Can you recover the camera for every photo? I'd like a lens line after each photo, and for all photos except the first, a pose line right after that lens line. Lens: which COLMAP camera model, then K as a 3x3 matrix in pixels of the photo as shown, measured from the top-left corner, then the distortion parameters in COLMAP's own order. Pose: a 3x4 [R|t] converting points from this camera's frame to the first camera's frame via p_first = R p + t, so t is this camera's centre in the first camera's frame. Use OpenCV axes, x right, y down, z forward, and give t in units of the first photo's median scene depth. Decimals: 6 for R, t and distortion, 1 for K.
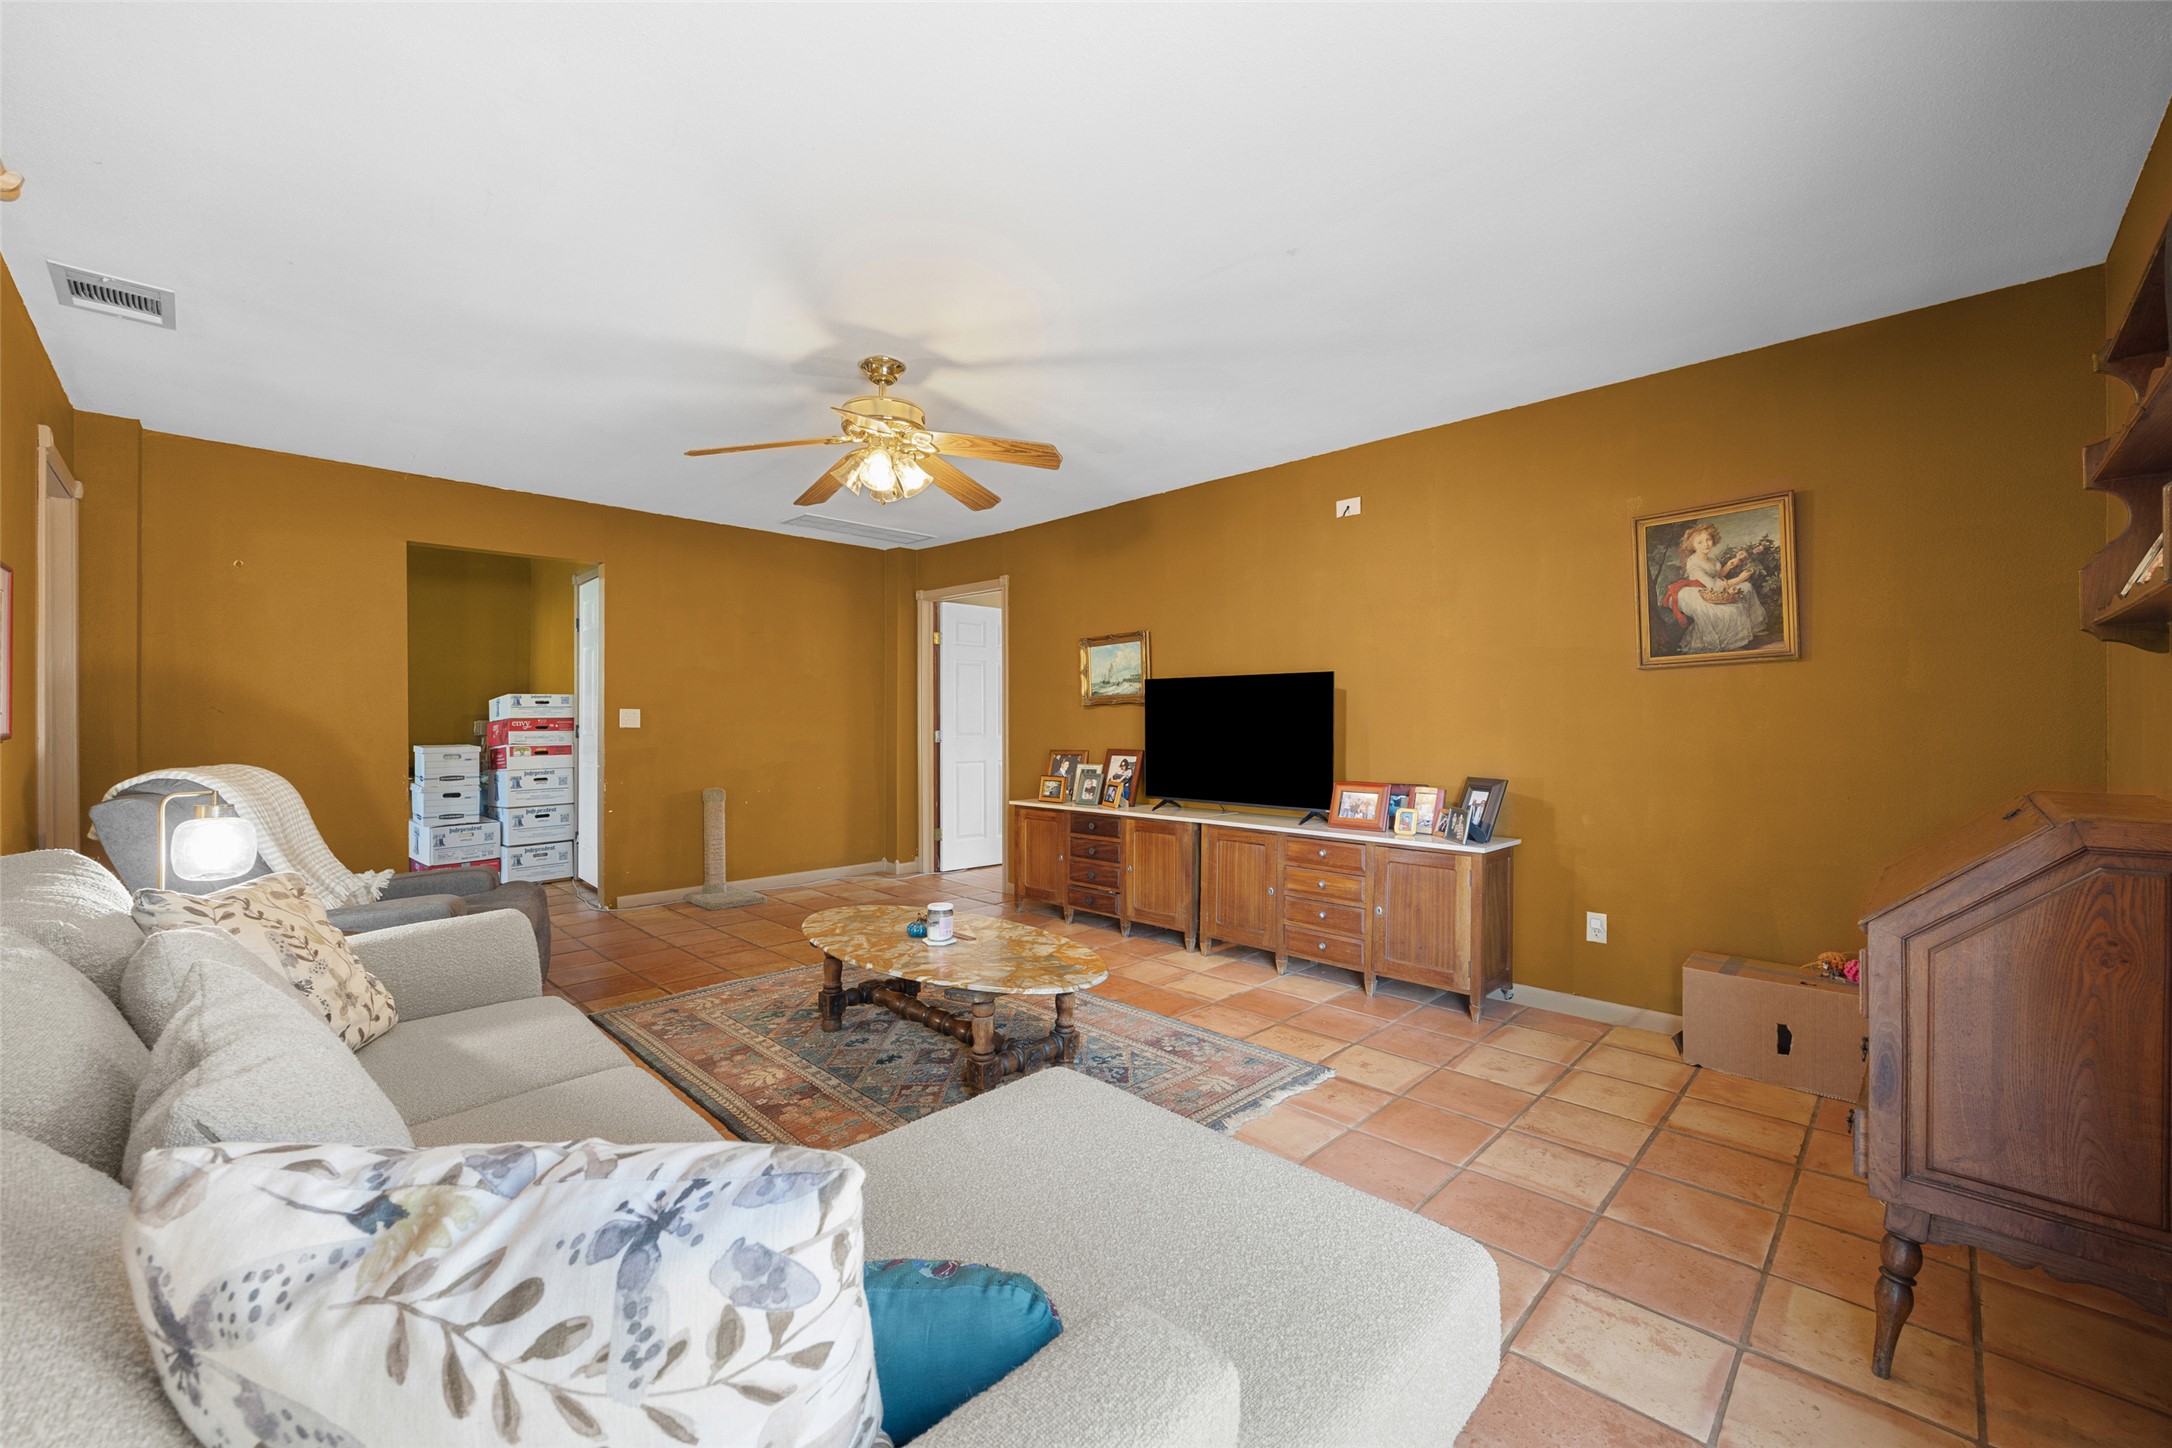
lens RADIAL K [[855.1, 0, 1097.8], [0, 855.1, 720.9], [0, 0, 1]] dist [0.008916, 0.000115]
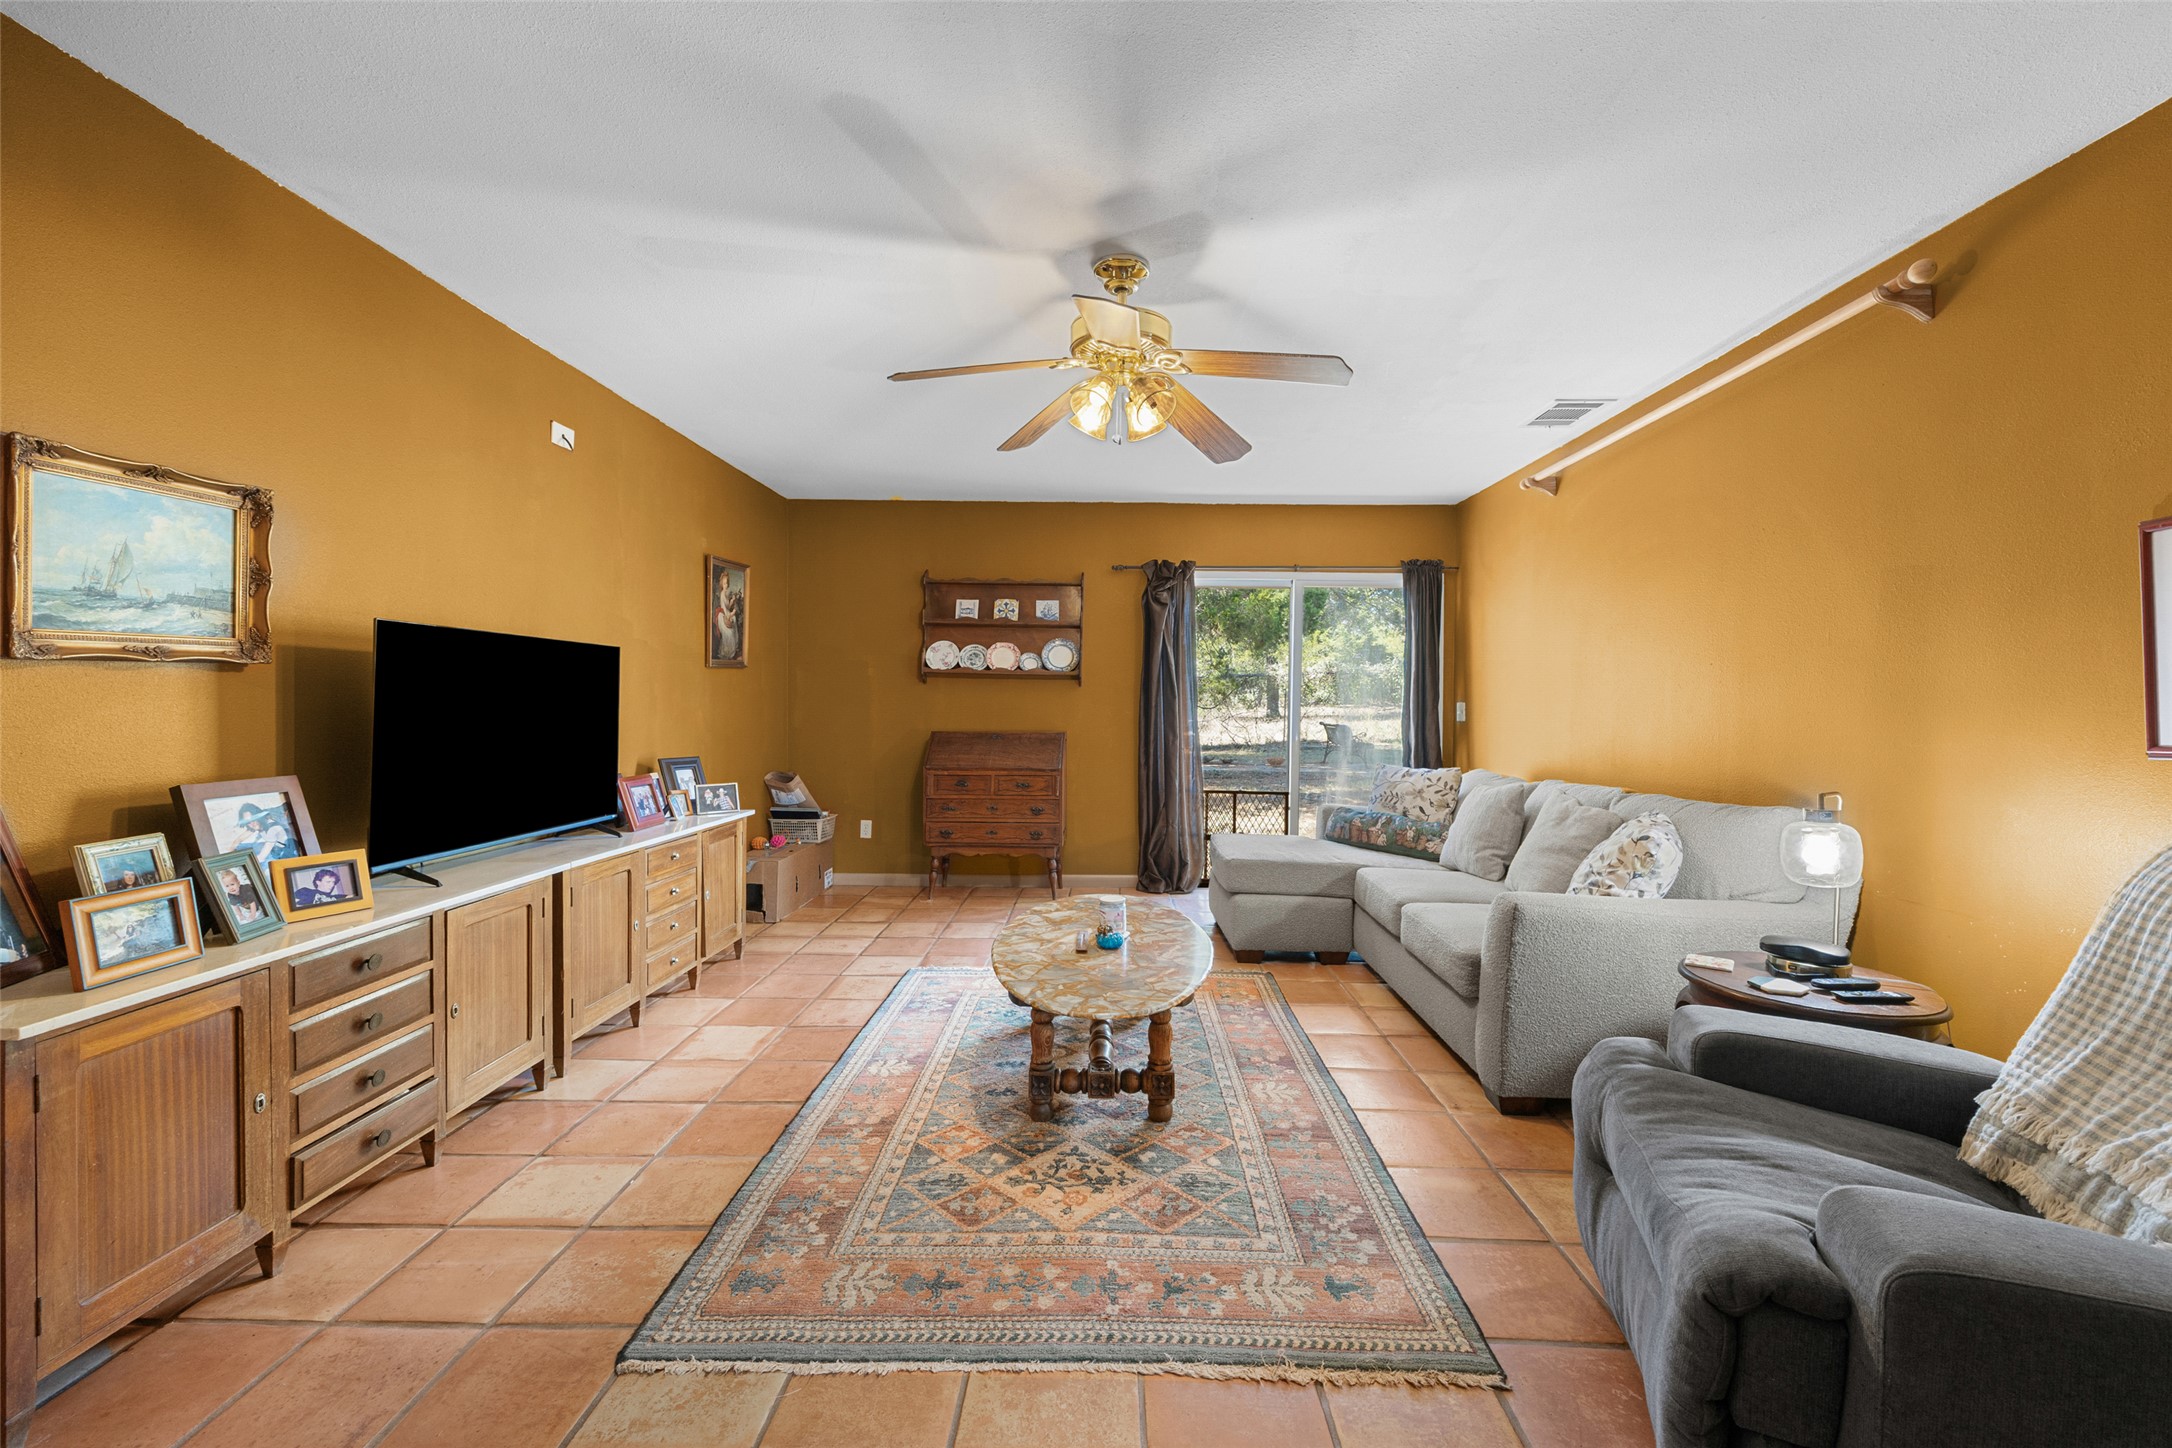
lens RADIAL K [[855.1, 0, 1099.3], [0, 855.1, 710.9], [0, 0, 1]] dist [0.008916, 0.000115]
pose [[-0.674347, -0.006357, 0.738387, -0.782568], [0.000314, 0.999960, 0.008896, -0.003703], [-0.738414, 0.006231, -0.674319, 1.460775]]
